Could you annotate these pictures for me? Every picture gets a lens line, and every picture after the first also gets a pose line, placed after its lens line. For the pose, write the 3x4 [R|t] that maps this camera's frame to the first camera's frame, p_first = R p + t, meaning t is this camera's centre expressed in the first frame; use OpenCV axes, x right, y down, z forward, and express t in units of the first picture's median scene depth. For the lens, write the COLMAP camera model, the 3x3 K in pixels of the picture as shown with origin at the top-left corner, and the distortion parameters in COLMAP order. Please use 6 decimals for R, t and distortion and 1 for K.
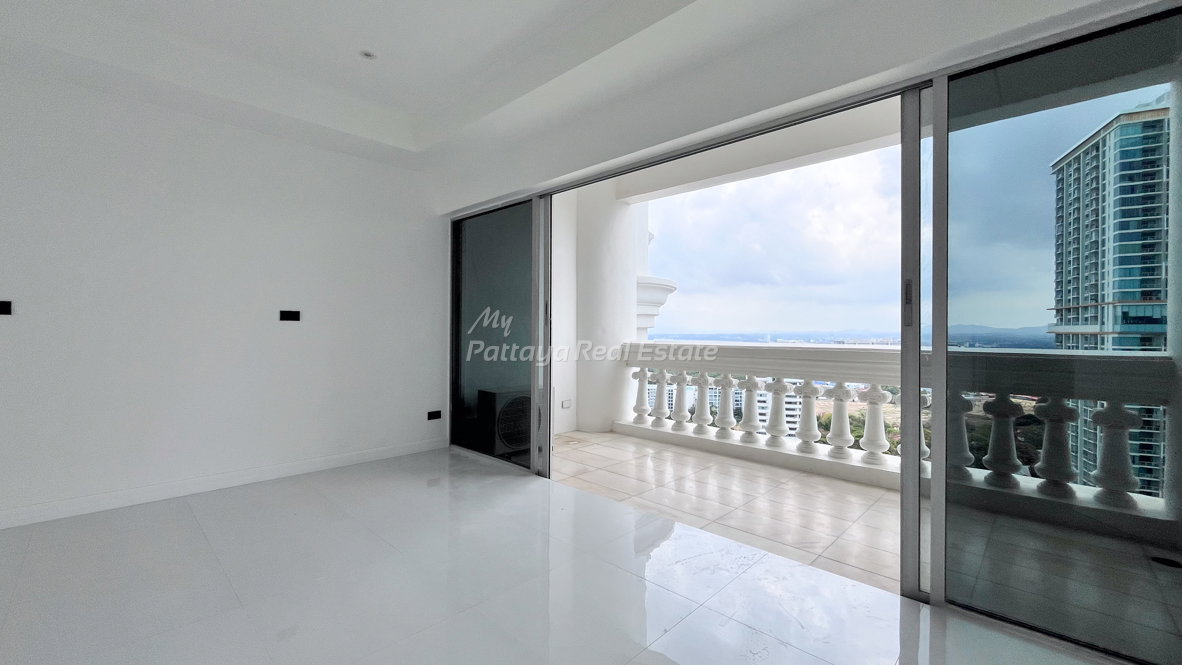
lens RADIAL K [[486.4, 0, 591.0], [0, 486.4, 332.5], [0, 0, 1]] dist [0.000445, 0.000059]
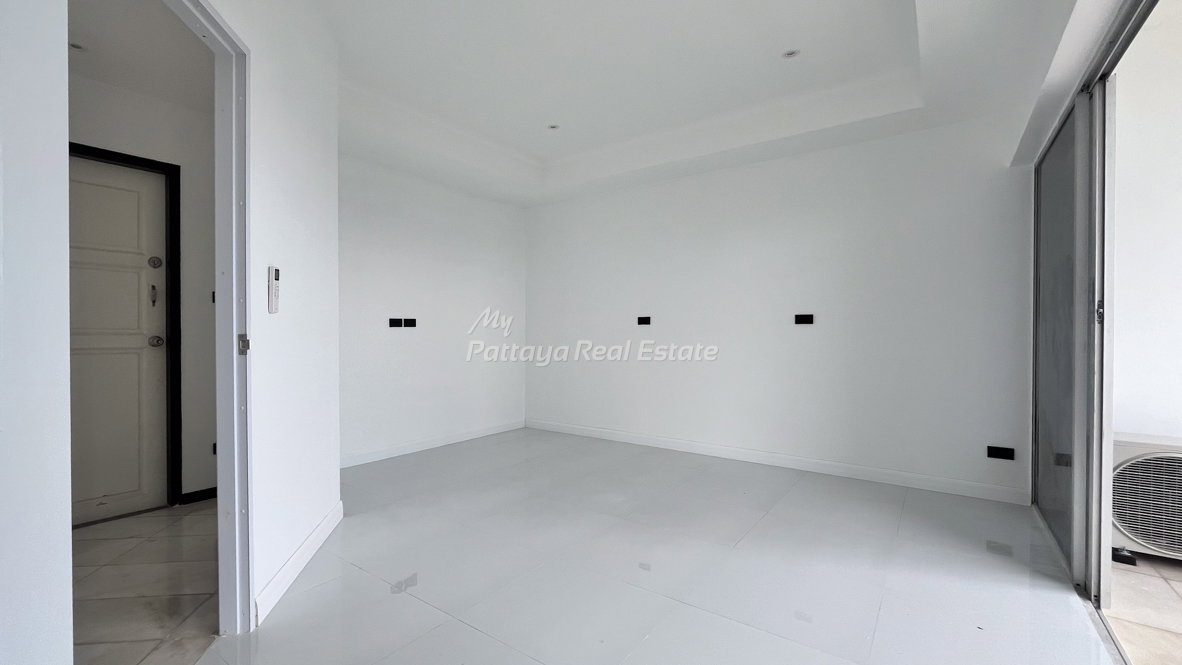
lens RADIAL K [[486.4, 0, 591.0], [0, 486.4, 332.5], [0, 0, 1]] dist [0.000445, 0.000059]
pose [[0.147644, 0.001820, -0.989039, 0.655516], [-0.008939, 0.999960, 0.000505, -0.002965], [0.989000, 0.008766, 0.147654, 0.656478]]
